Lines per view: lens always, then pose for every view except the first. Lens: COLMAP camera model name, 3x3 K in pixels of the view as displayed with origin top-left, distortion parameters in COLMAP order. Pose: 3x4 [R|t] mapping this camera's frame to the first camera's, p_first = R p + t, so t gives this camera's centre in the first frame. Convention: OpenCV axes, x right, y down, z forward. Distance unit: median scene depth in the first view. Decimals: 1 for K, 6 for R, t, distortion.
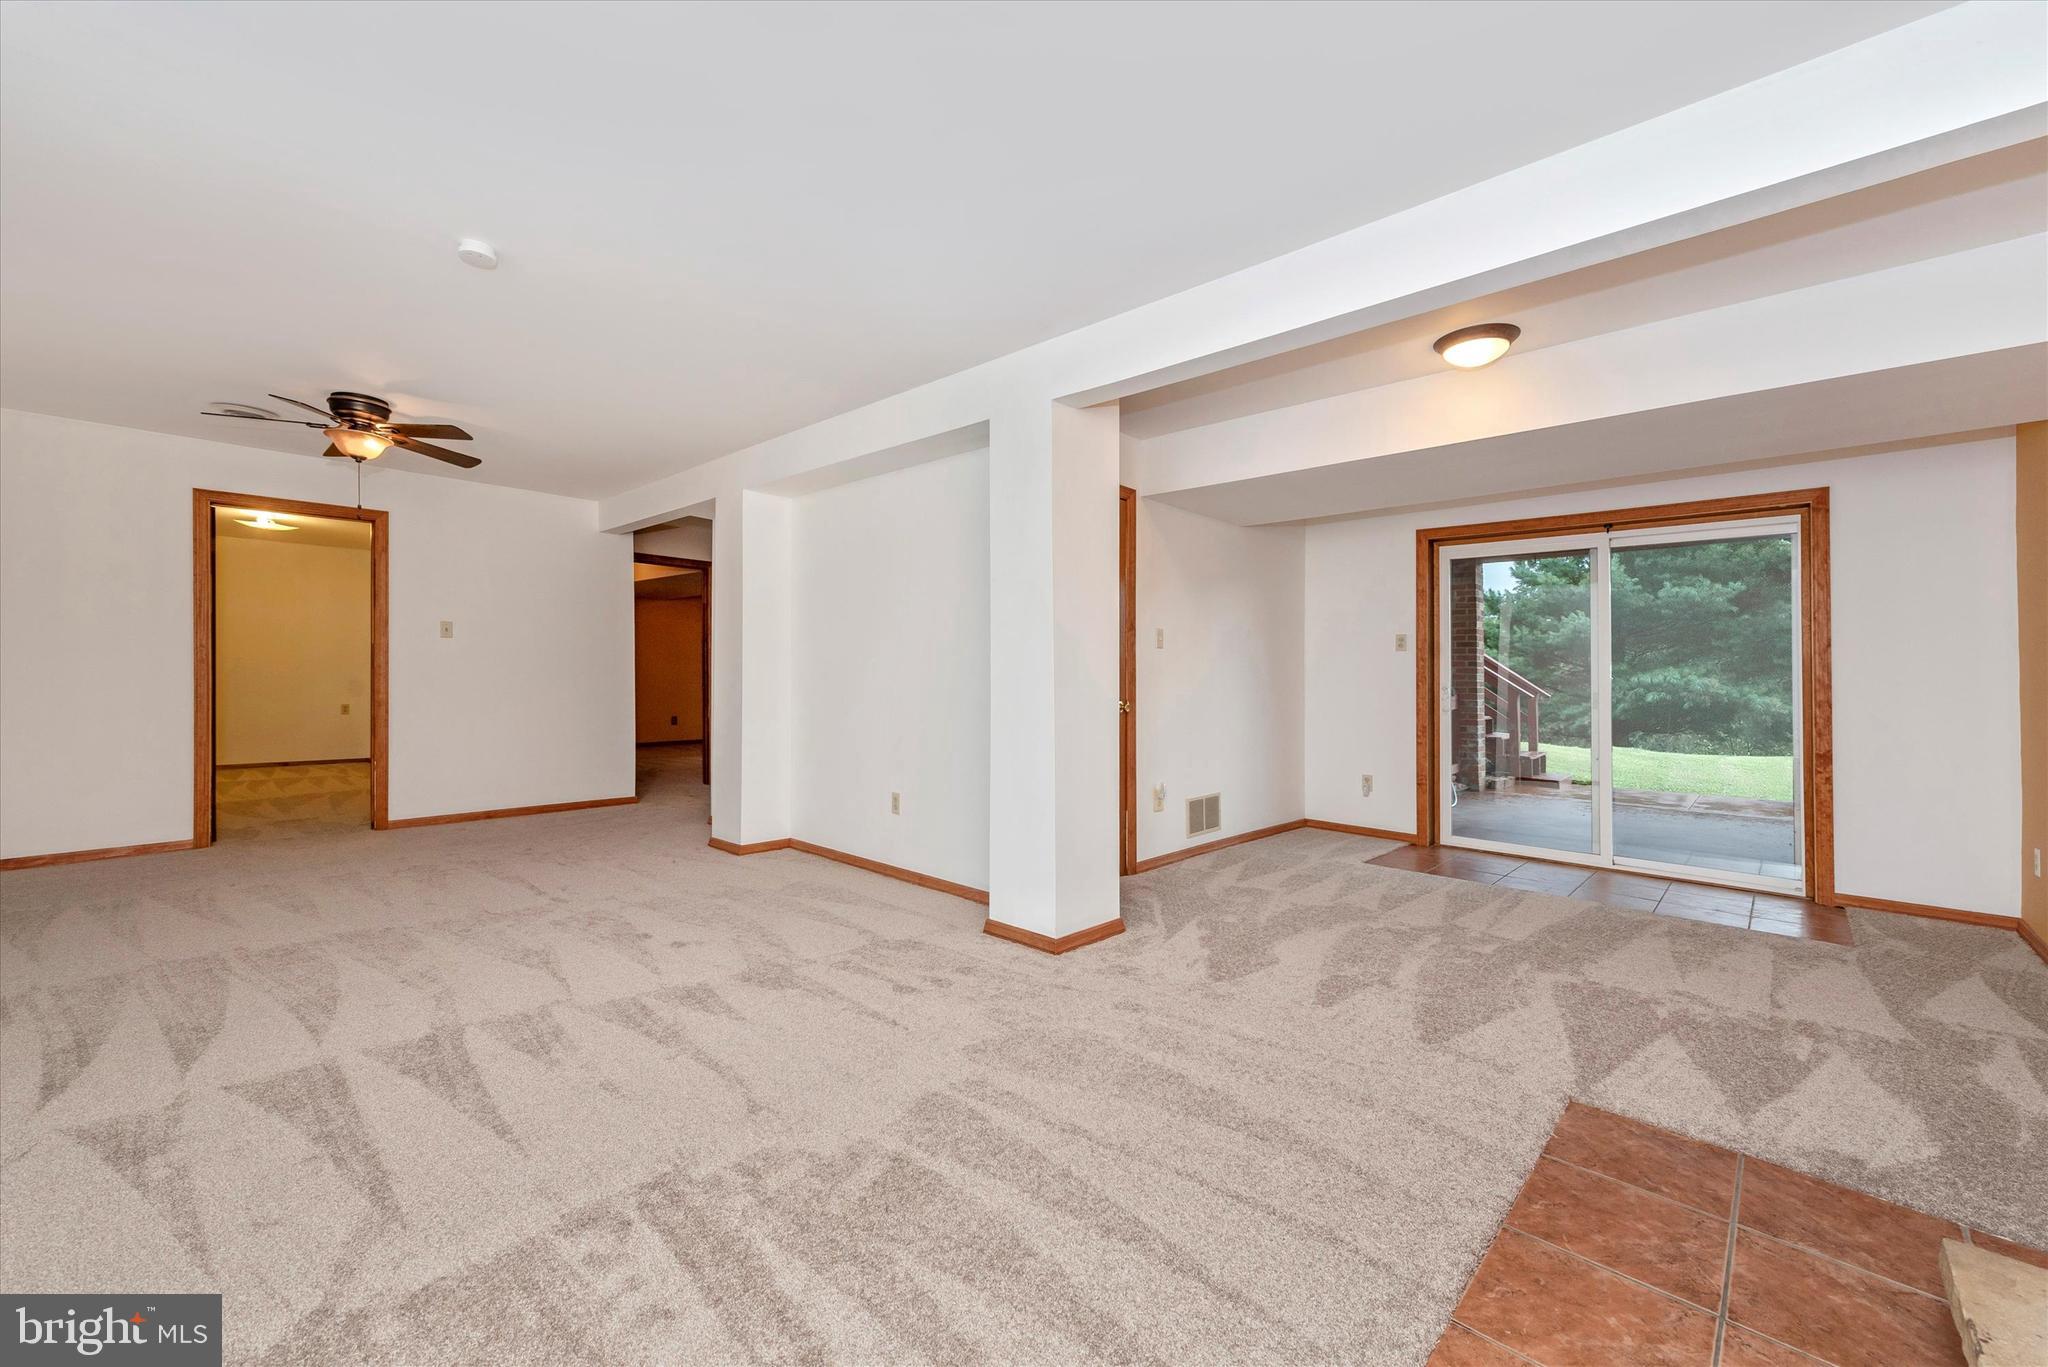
lens RADIAL K [[795.3, 0, 1021.3], [0, 795.3, 677.1], [0, 0, 1]] dist [0.018546, -0.006091]
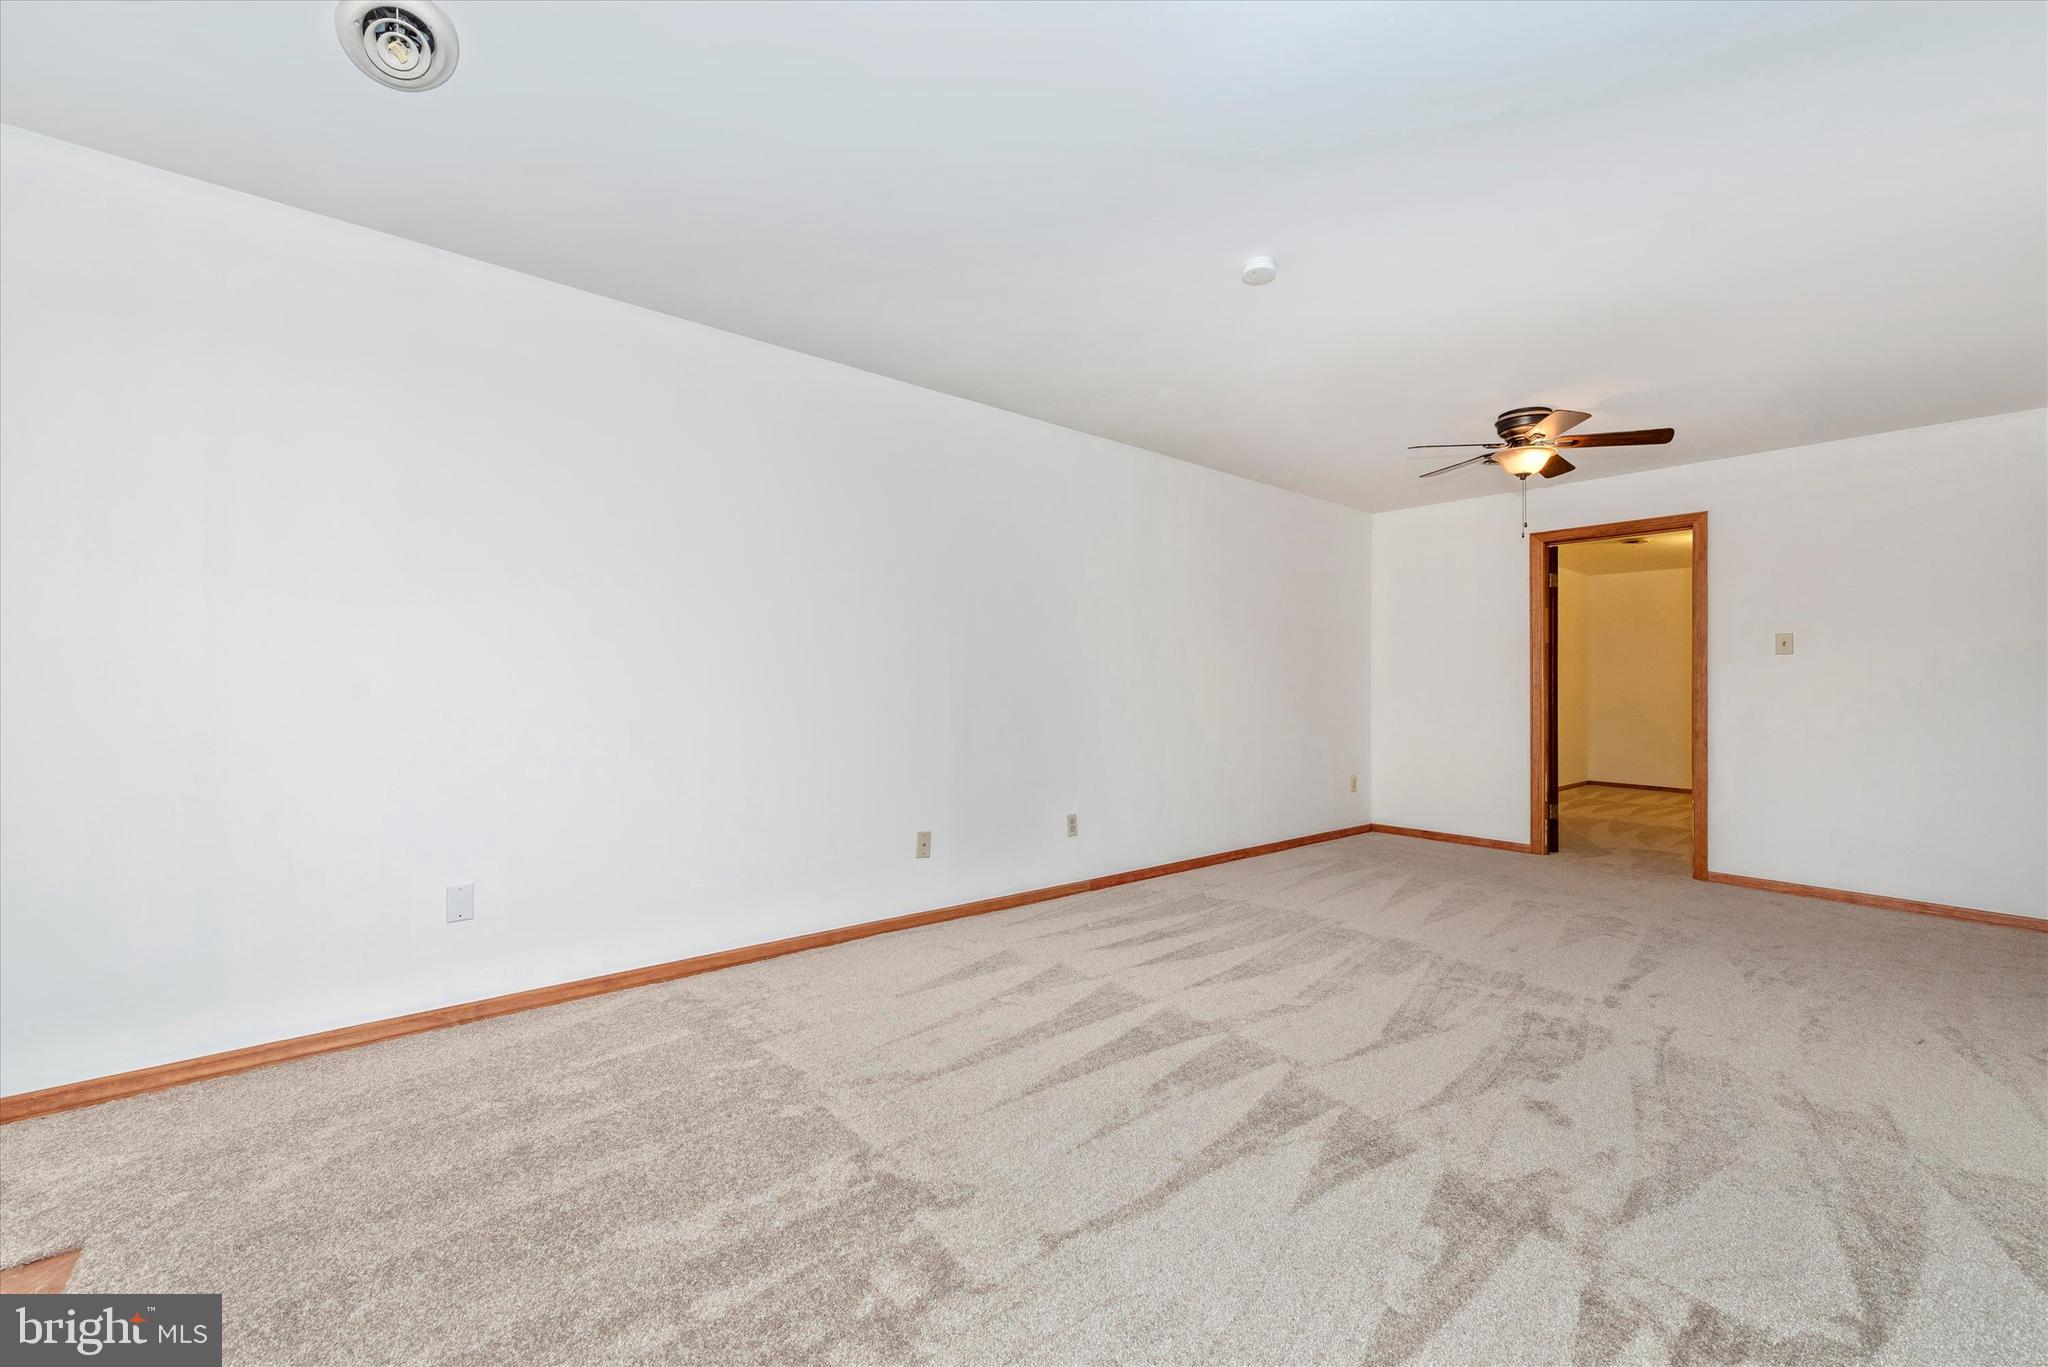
lens RADIAL K [[822.2, 0, 1024.0], [0, 822.2, 679.1], [0, 0, 1]] dist [0.010441, -0.000636]
pose [[-0.095864, -0.011199, -0.995331, 0.258656], [-0.025301, 0.999641, -0.008811, 0.000993], [0.995073, 0.024338, -0.096113, 0.568736]]
